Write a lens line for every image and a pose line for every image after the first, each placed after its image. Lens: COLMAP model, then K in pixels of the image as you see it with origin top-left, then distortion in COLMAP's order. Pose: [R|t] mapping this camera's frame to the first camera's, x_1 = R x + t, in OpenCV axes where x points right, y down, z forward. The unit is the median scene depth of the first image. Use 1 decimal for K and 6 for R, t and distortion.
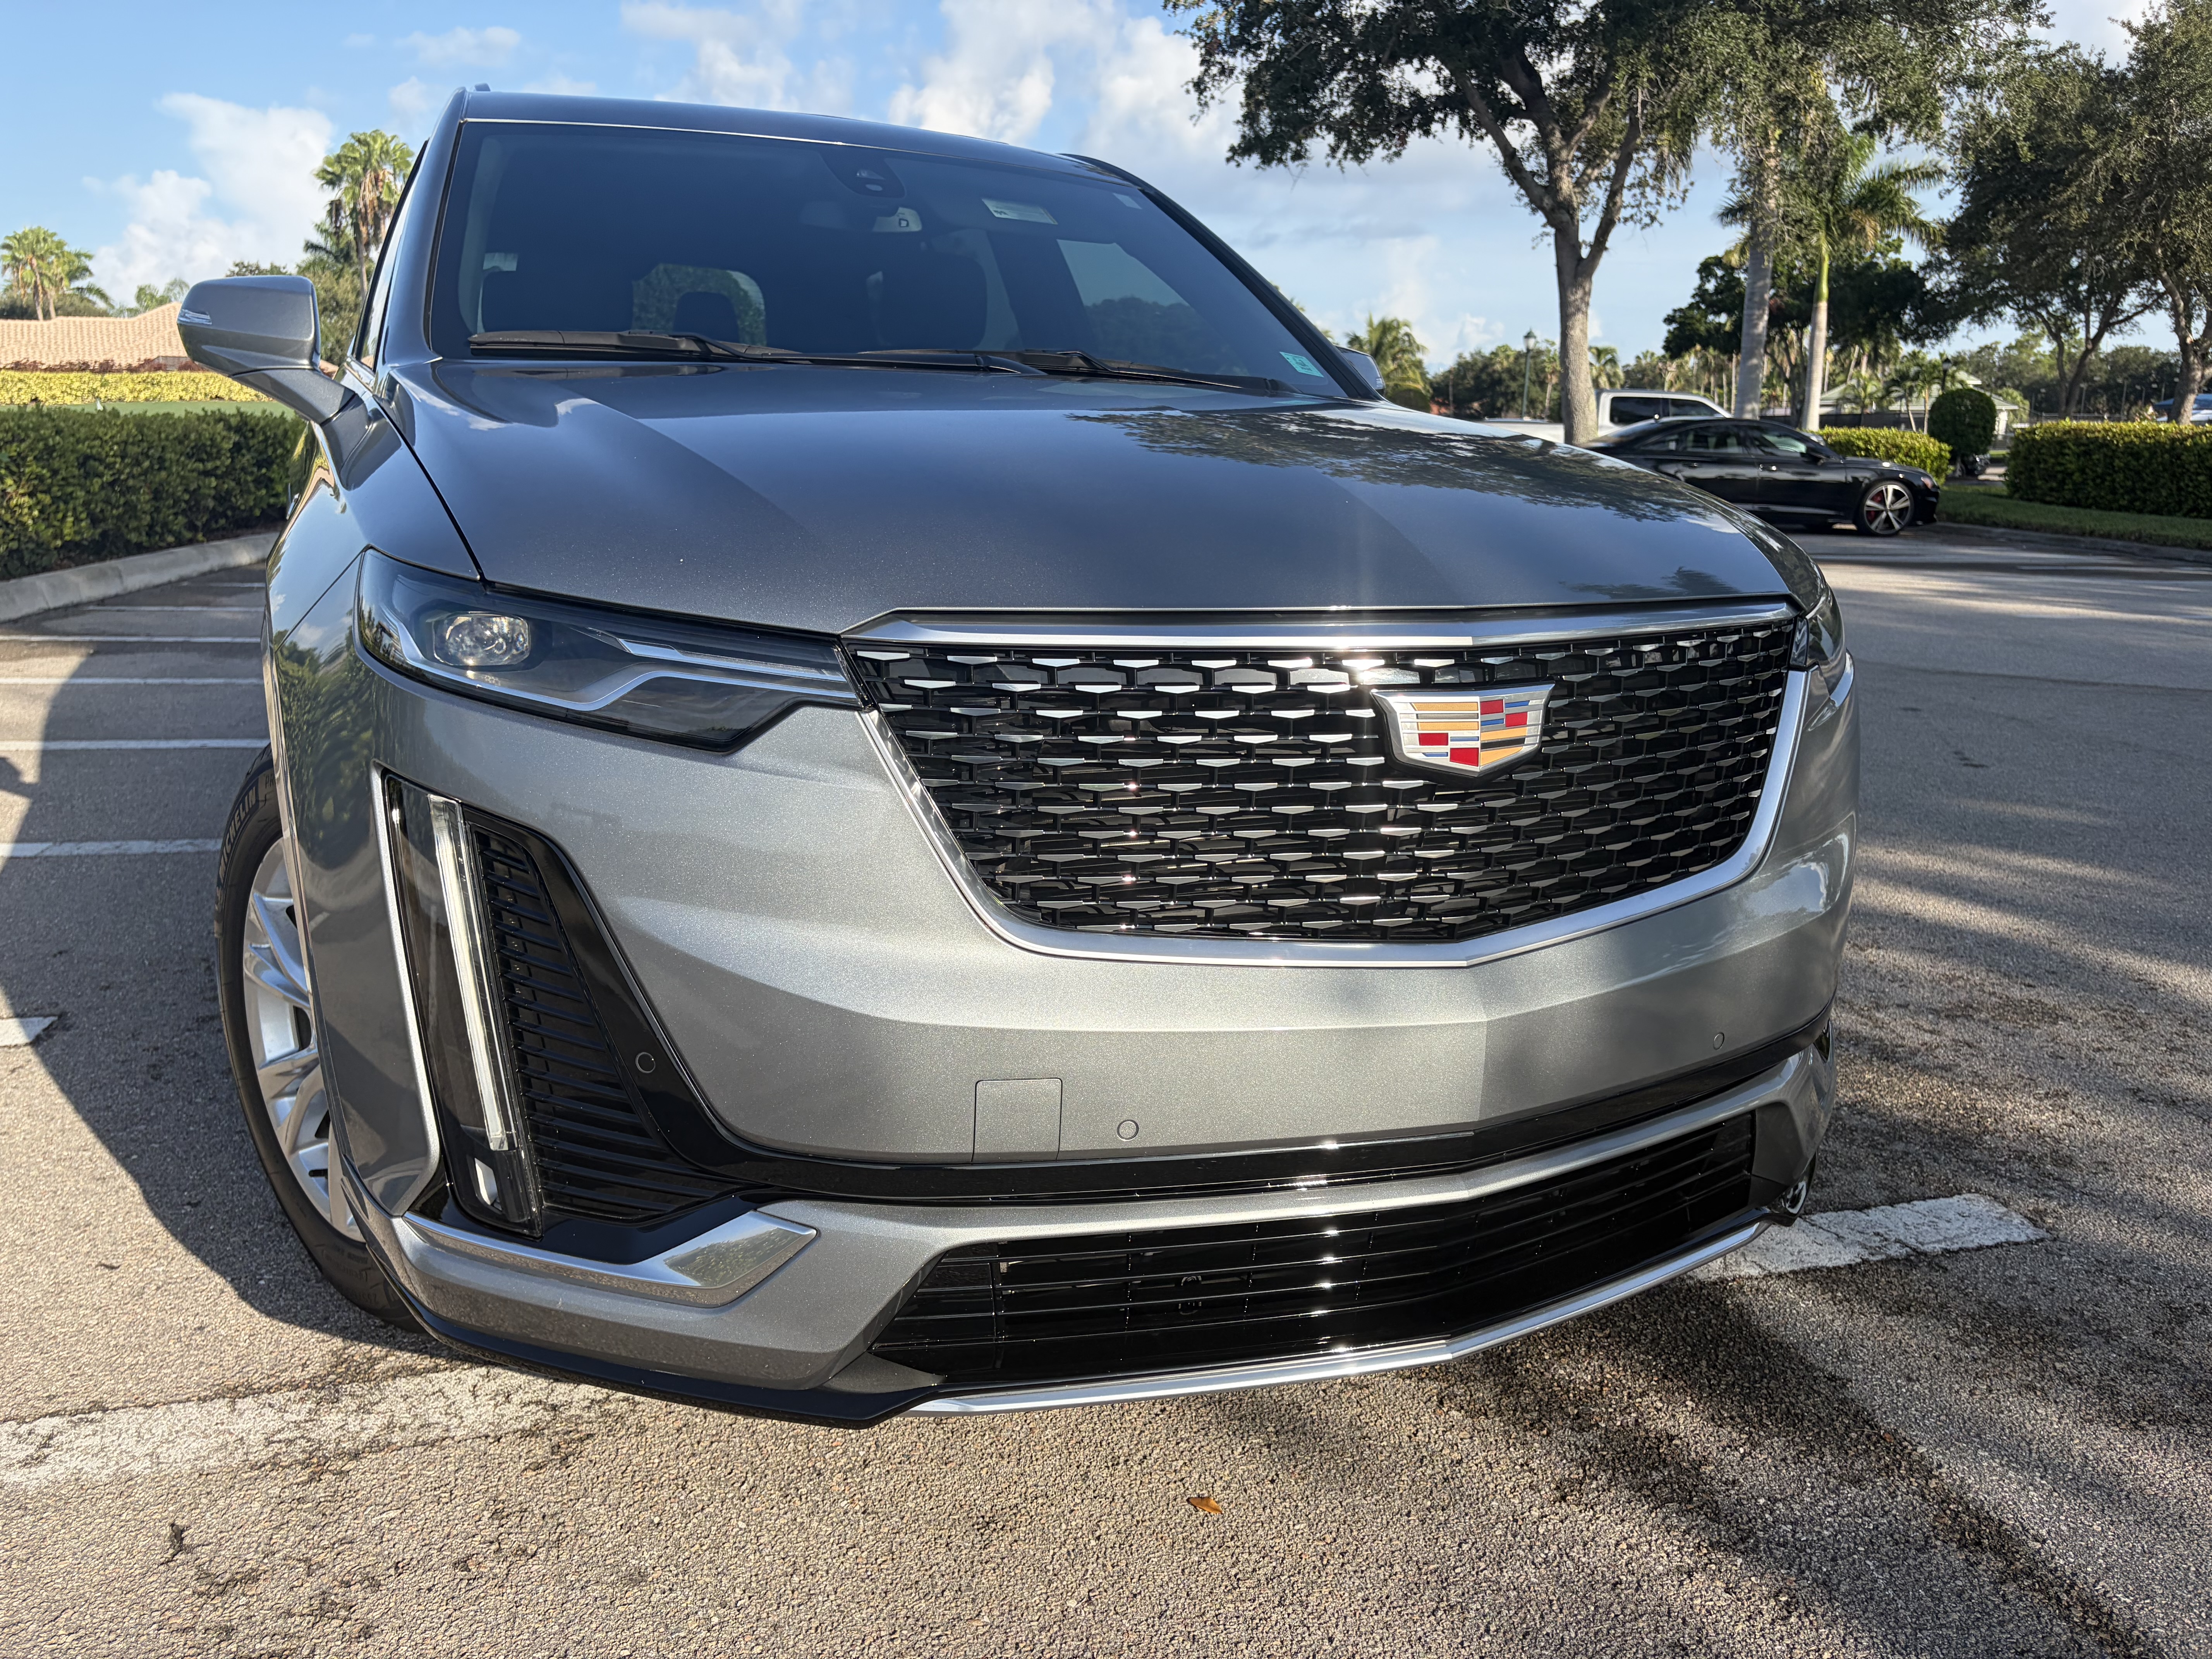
lens RADIAL K [[1714.2, 0, 1108.7], [0, 1714.2, 769.2], [0, 0, 1]] dist [0.042059, -0.045570]
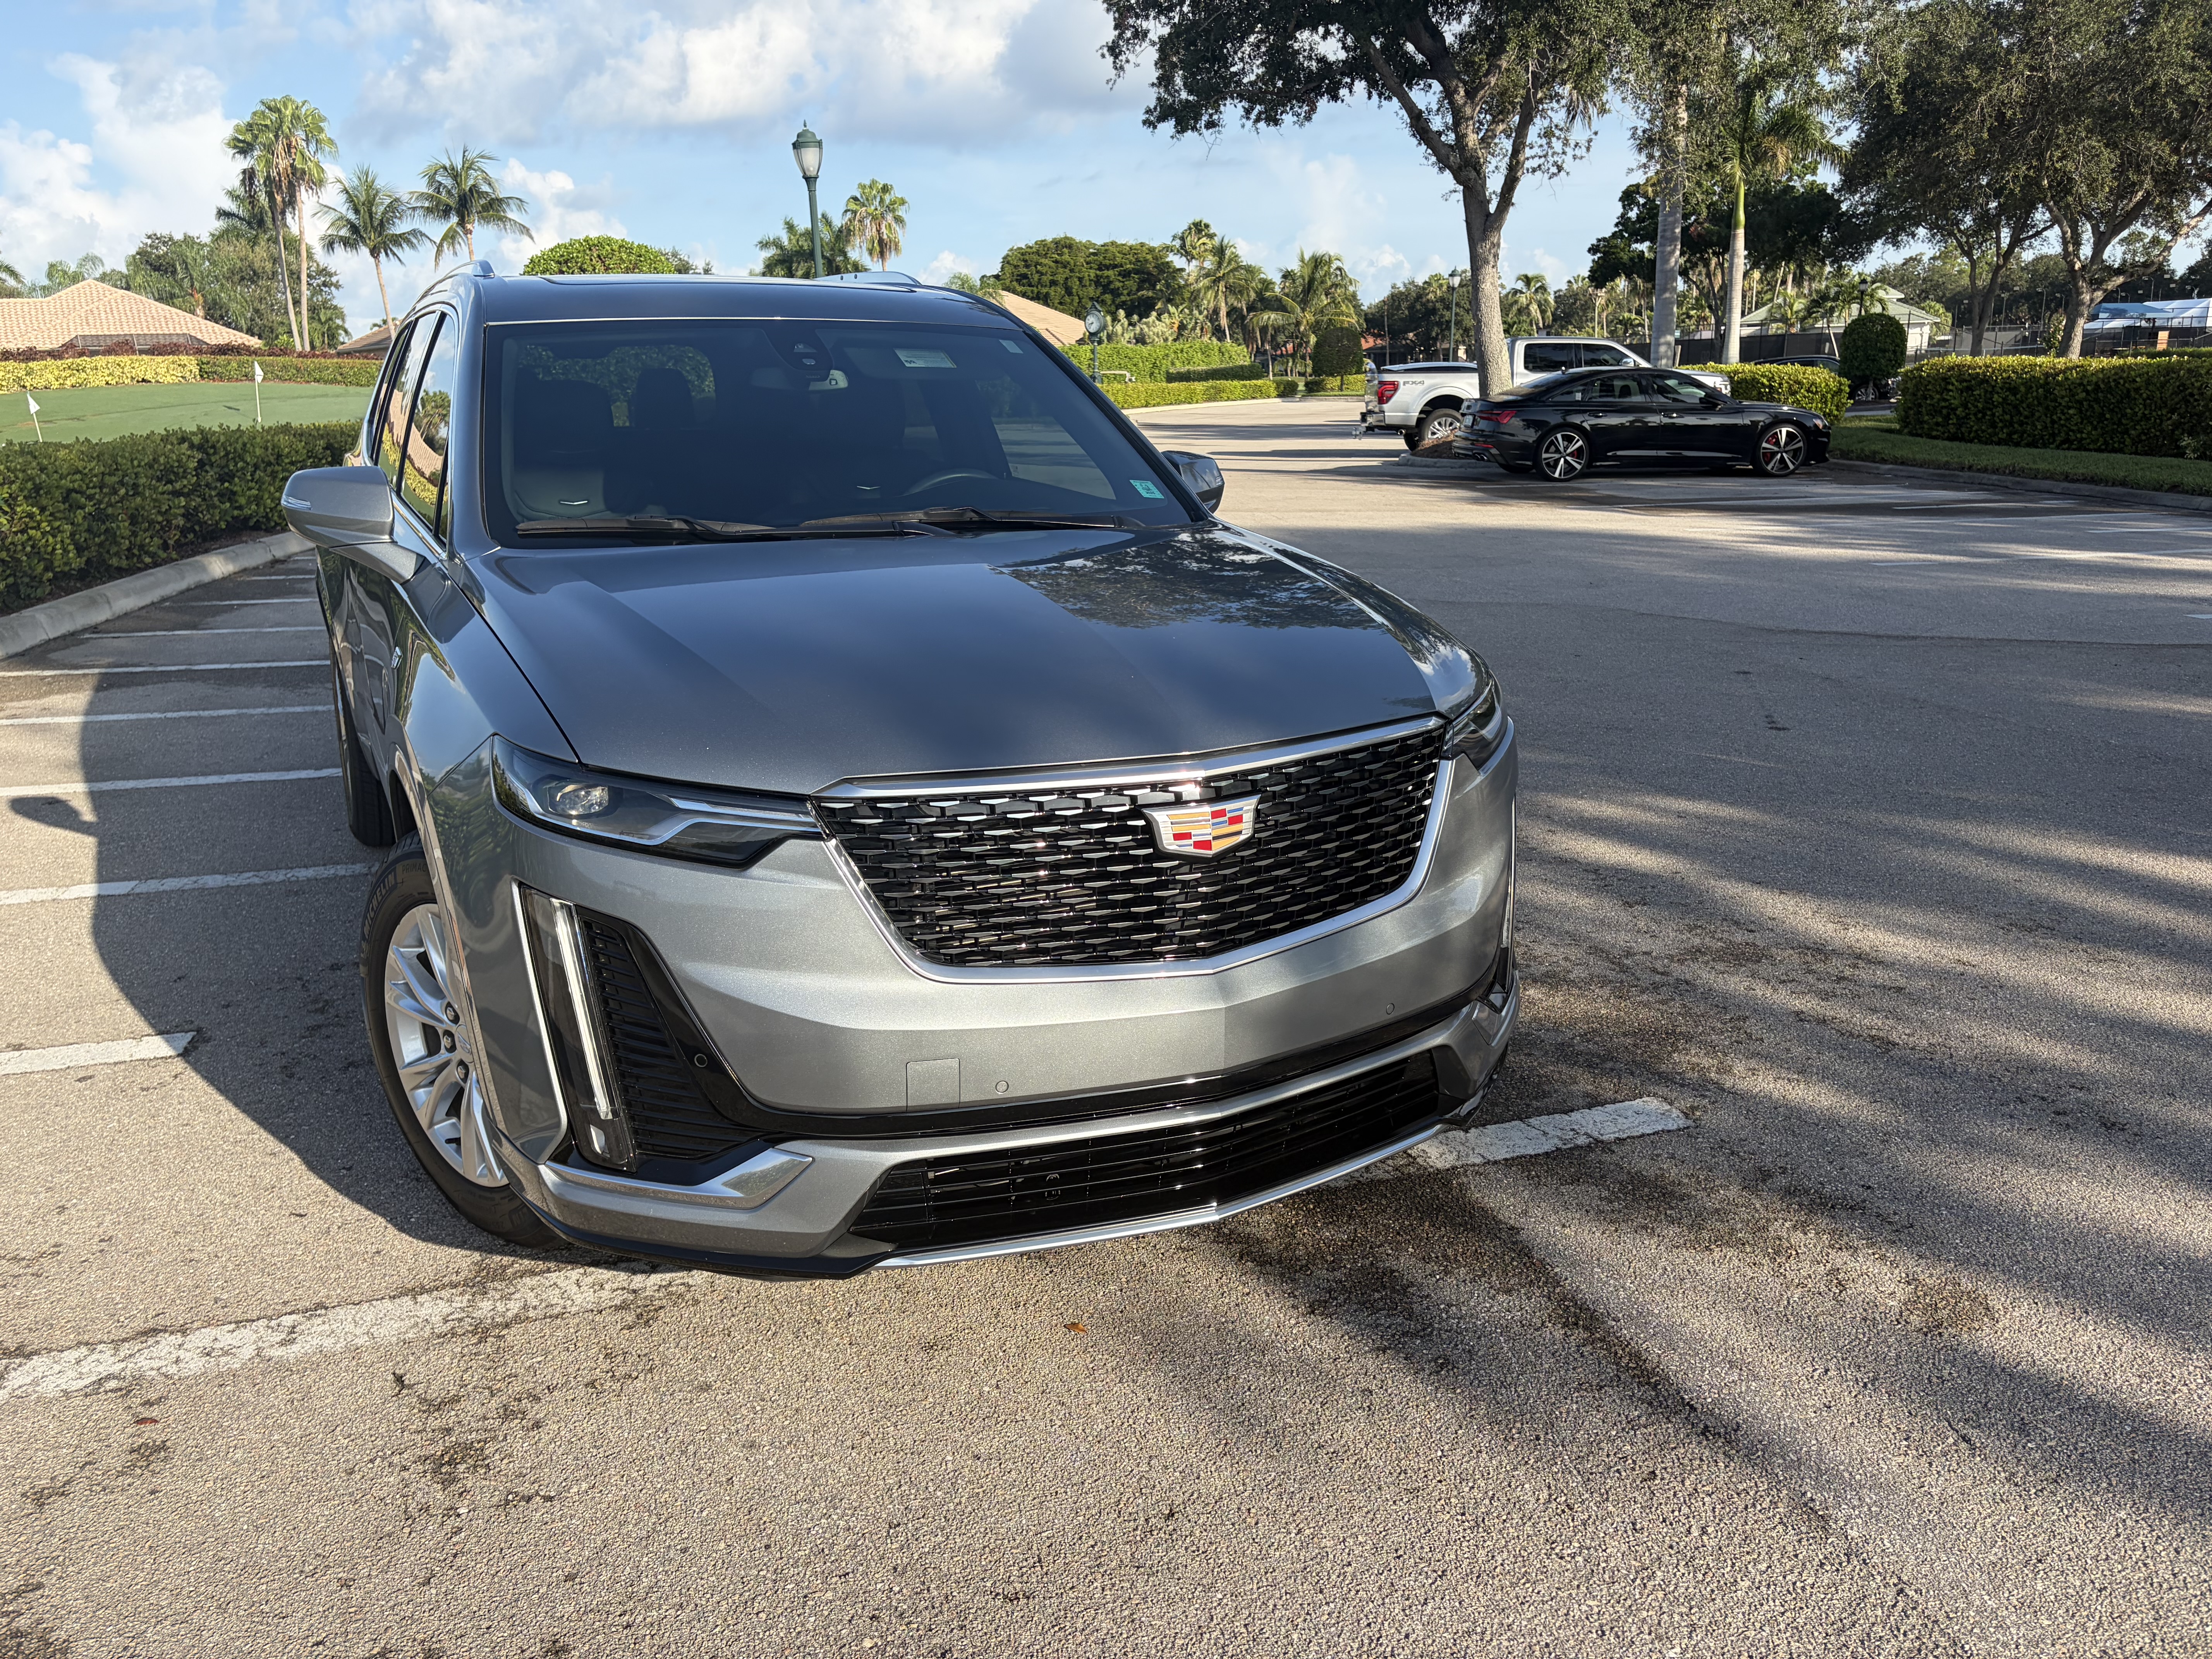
lens RADIAL K [[1714.2, 0, 1108.7], [0, 1714.2, 769.2], [0, 0, 1]] dist [0.042059, -0.045570]
pose [[0.998725, -0.043379, 0.025827, 0.027459], [0.042480, 0.998506, 0.034380, -0.046656], [-0.027280, -0.033239, 0.999075, -0.202575]]
